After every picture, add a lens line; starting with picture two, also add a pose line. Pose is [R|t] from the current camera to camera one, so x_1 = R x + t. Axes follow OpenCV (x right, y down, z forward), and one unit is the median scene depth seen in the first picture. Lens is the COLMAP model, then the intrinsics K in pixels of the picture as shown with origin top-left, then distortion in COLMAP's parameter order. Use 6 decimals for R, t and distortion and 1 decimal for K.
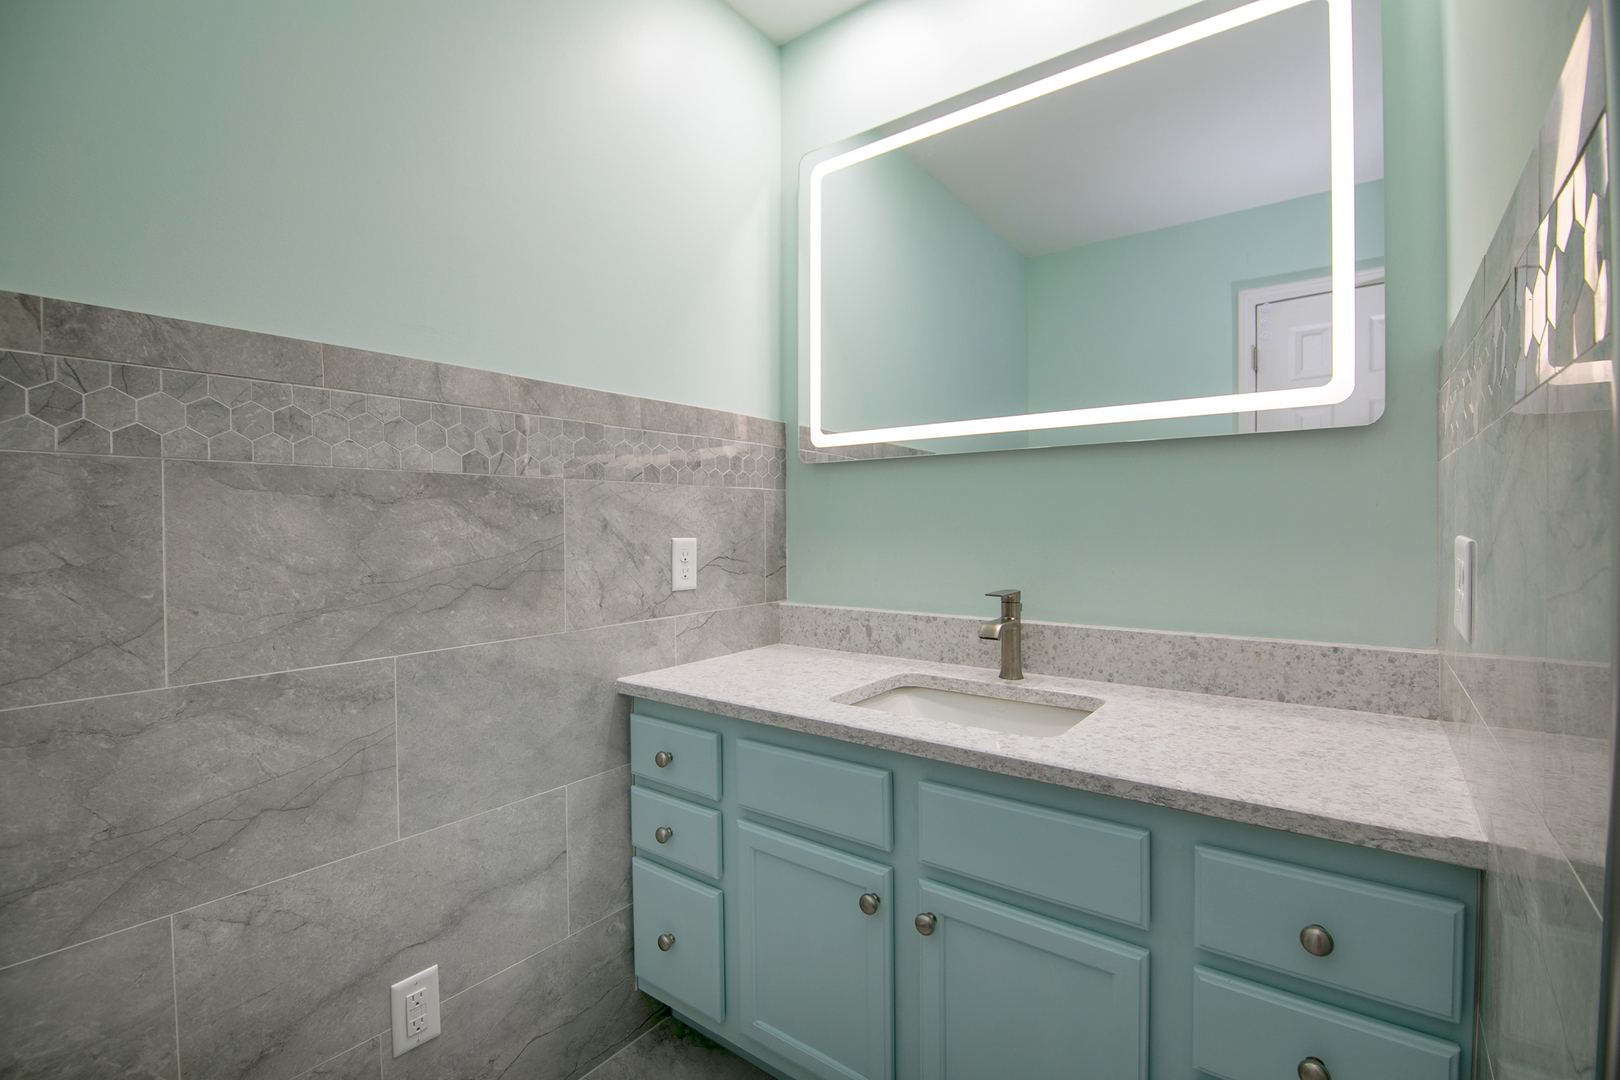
lens RADIAL K [[730.4, 0, 814.2], [0, 730.4, 524.4], [0, 0, 1]] dist [0.009253, -0.017891]
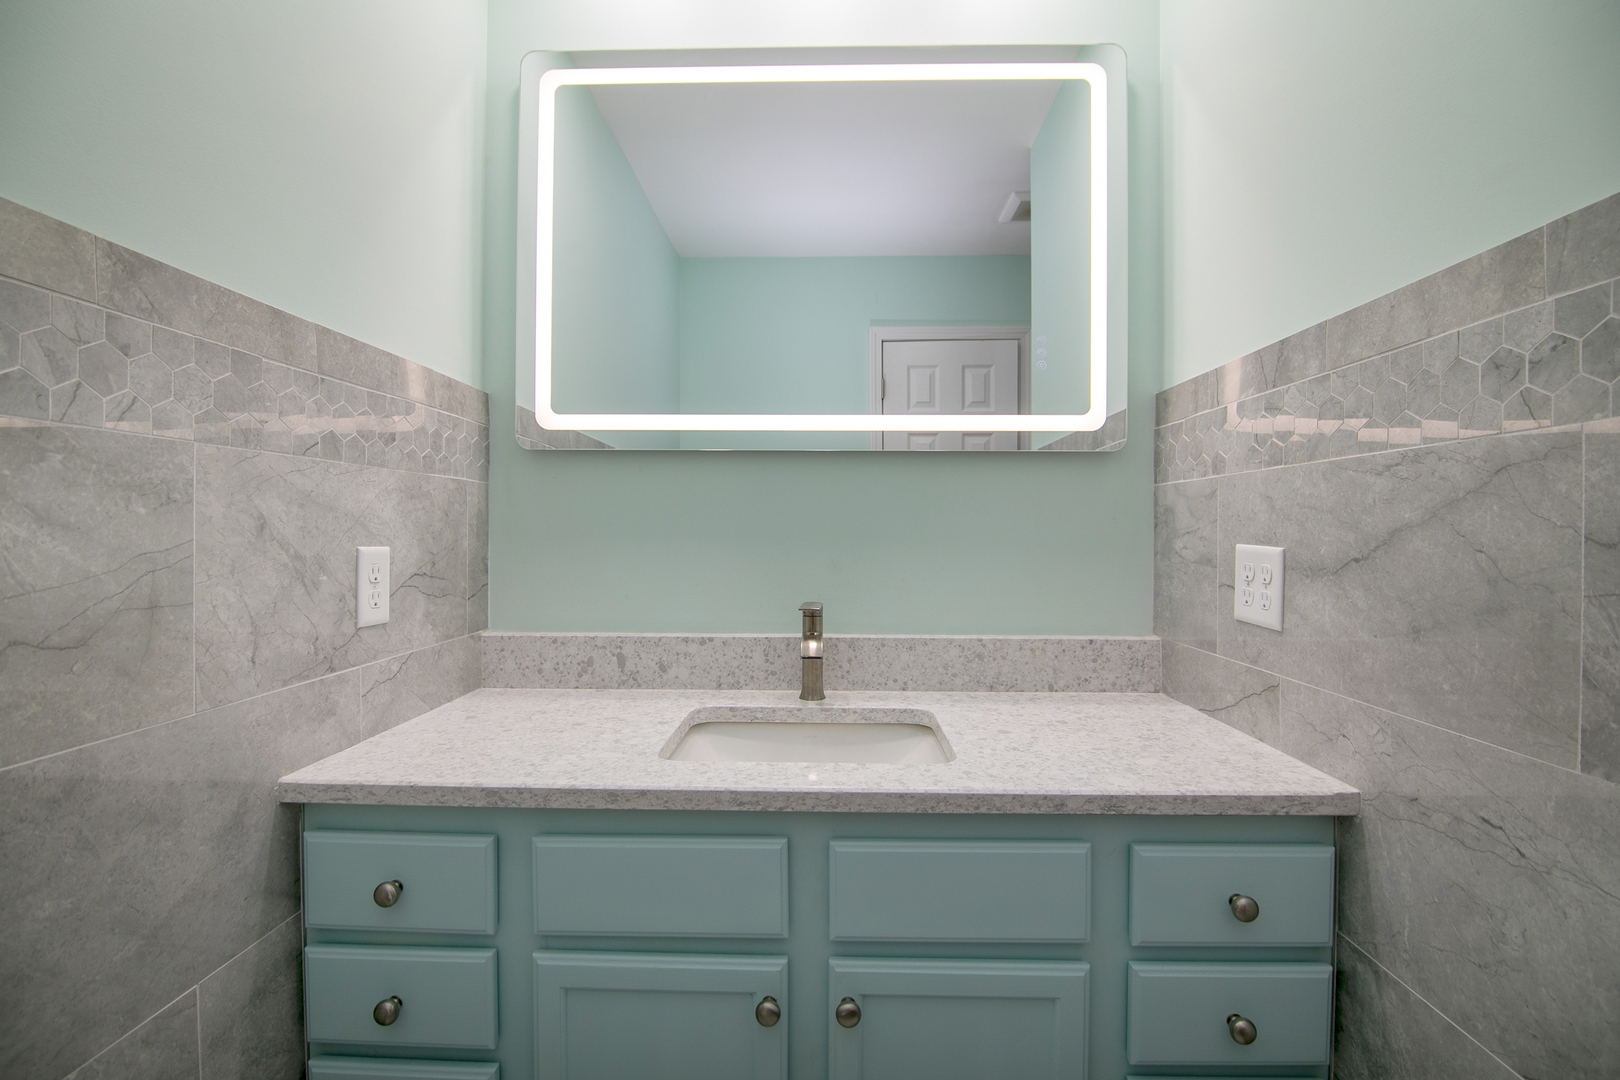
lens RADIAL K [[727.8, 0, 806.7], [0, 727.8, 527.1], [0, 0, 1]] dist [-0.000170, -0.009239]
pose [[0.814144, 0.013202, 0.580513, -0.278746], [-0.009791, 0.999911, -0.009008, 0.003418], [-0.580580, 0.001650, 0.814201, 0.269394]]
